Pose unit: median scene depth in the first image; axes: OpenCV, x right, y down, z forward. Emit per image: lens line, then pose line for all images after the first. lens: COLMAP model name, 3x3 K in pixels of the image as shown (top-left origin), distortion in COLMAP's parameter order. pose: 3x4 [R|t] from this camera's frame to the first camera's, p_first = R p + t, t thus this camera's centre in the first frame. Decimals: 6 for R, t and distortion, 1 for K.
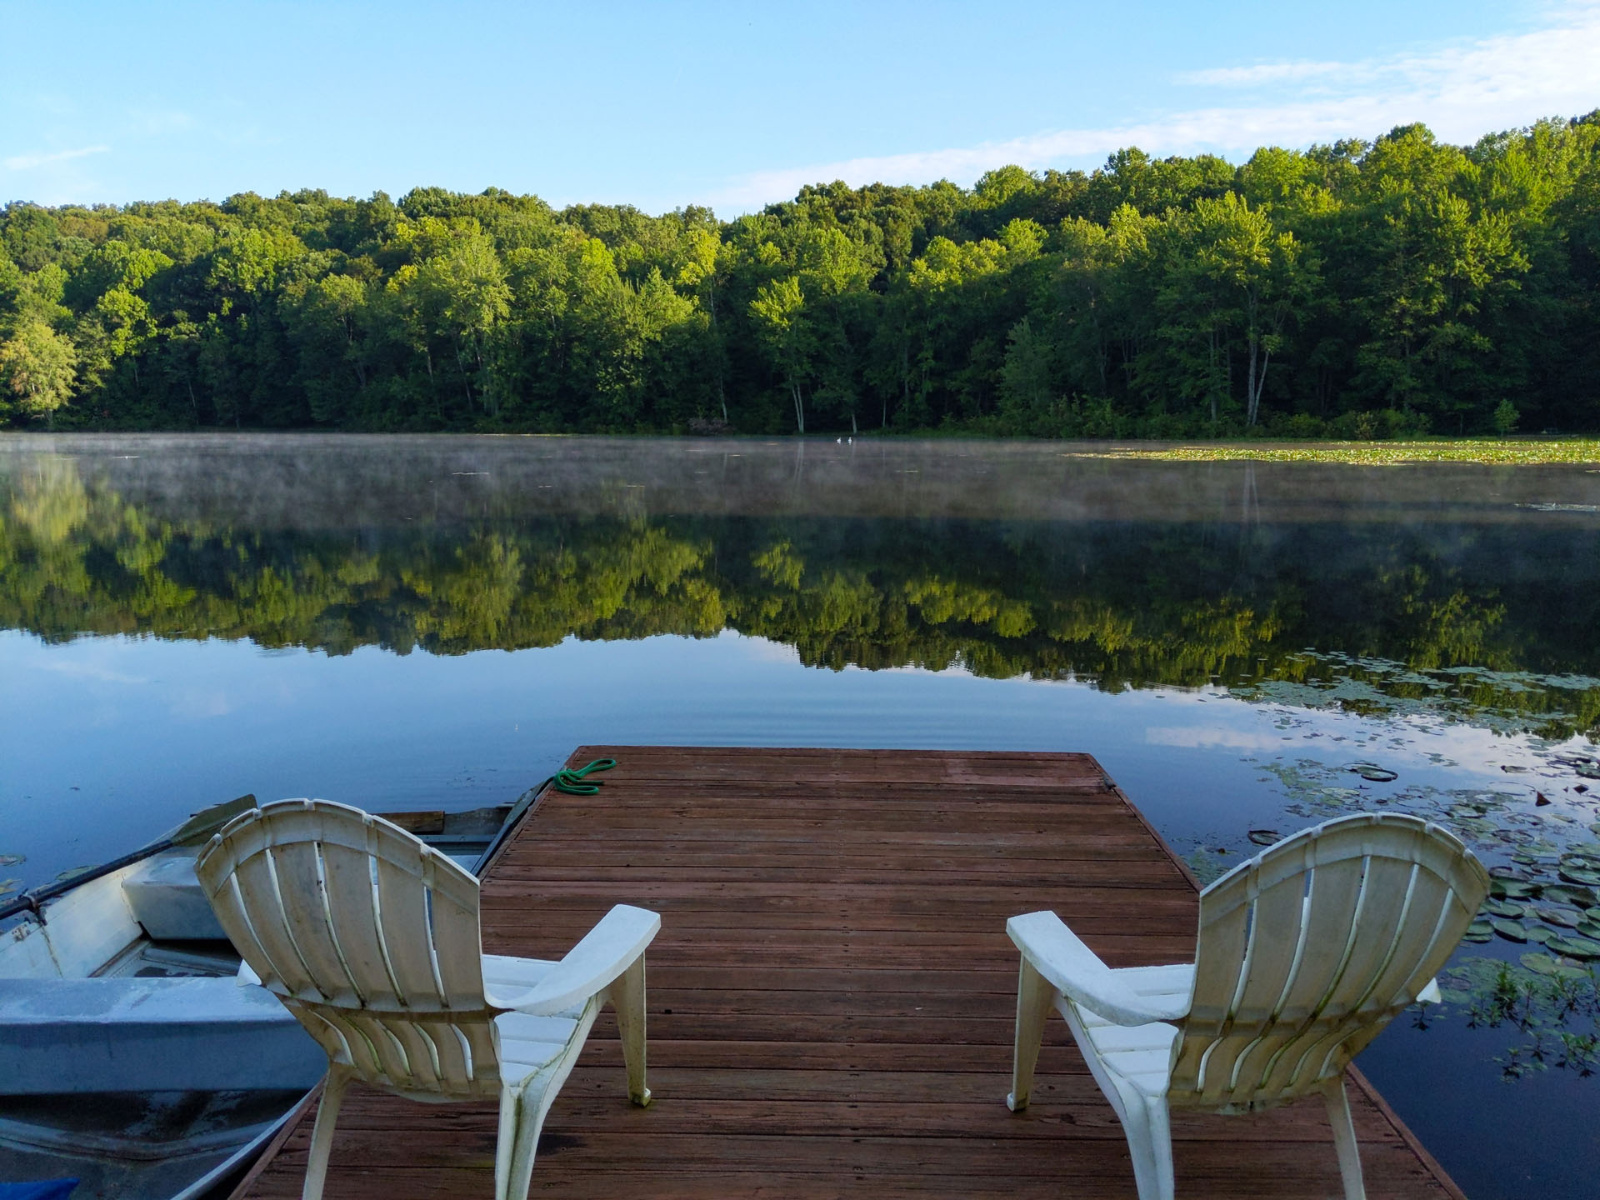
lens RADIAL K [[1247.5, 0, 801.9], [0, 1247.5, 591.5], [0, 0, 1]] dist [0.042606, -0.064752]
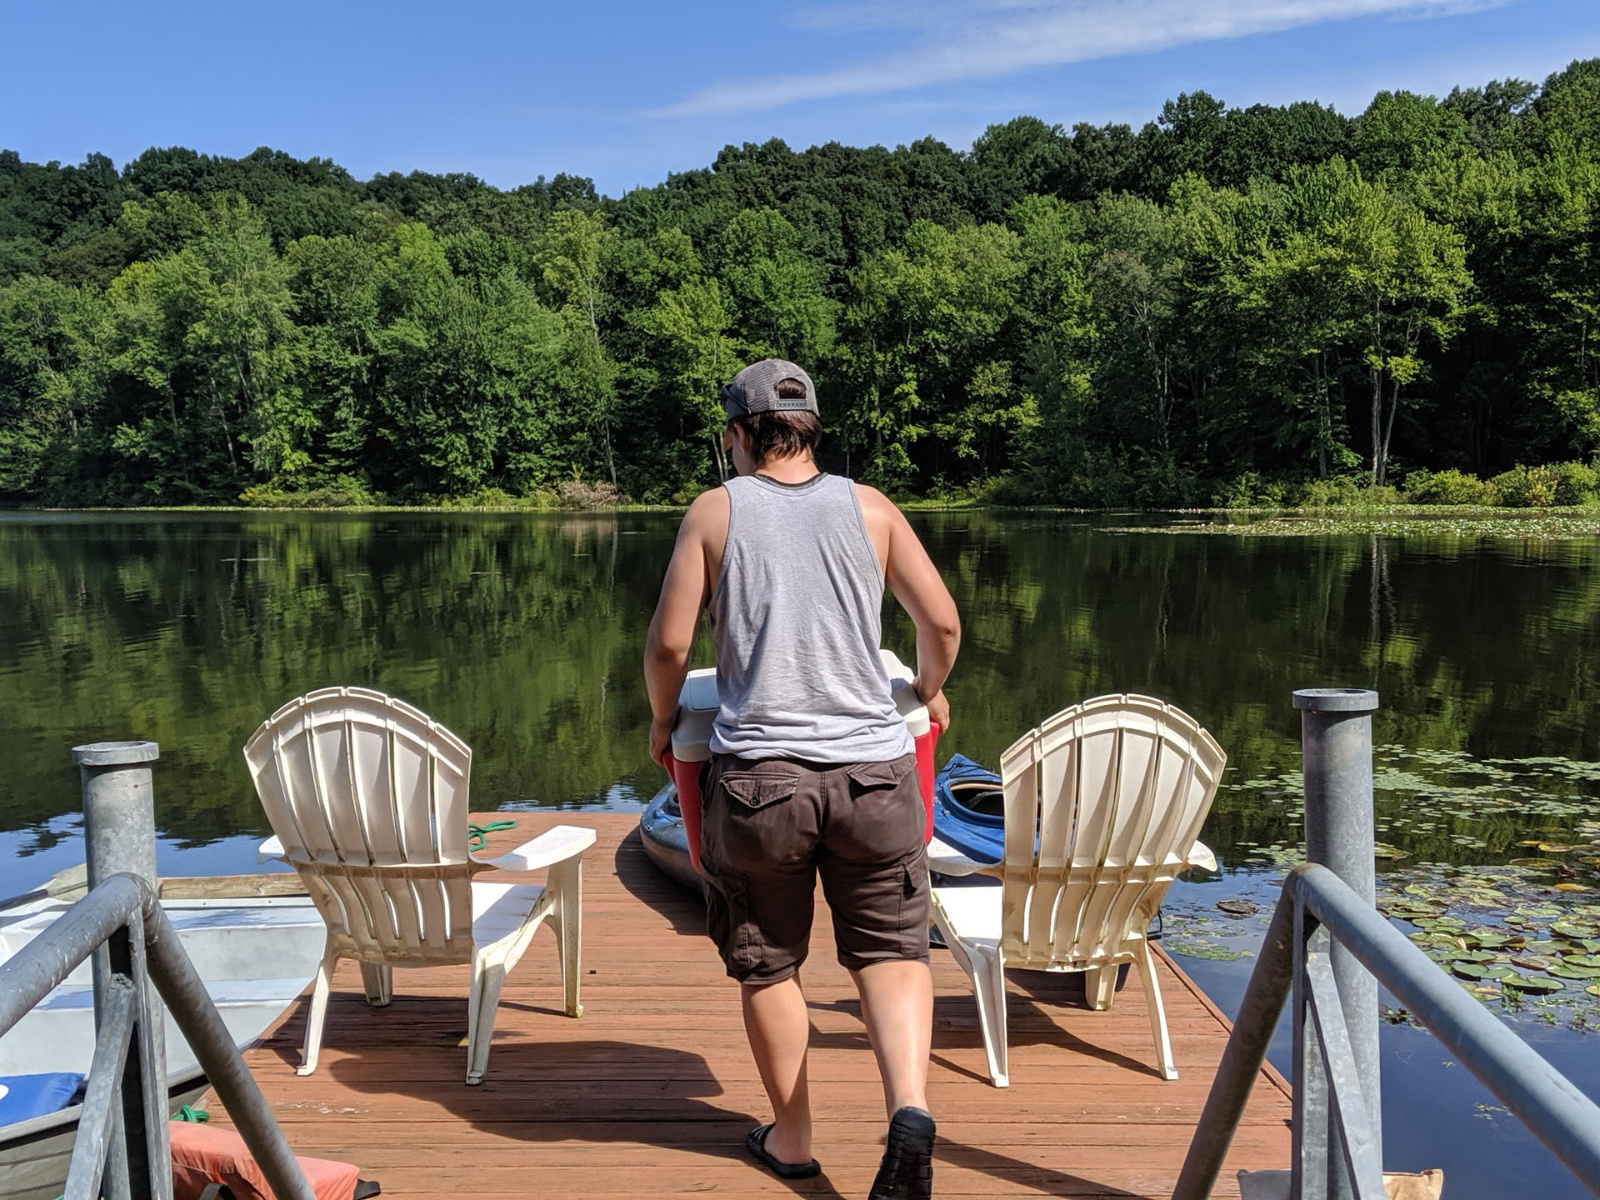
lens RADIAL K [[1347.0, 0, 789.7], [0, 1347.0, 599.2], [0, 0, 1]] dist [0.033311, -0.035526]
pose [[0.997267, -0.015522, 0.072234, -0.024948], [0.018401, 0.999055, -0.039370, -0.055018], [-0.071555, 0.040592, 0.996610, 0.326037]]
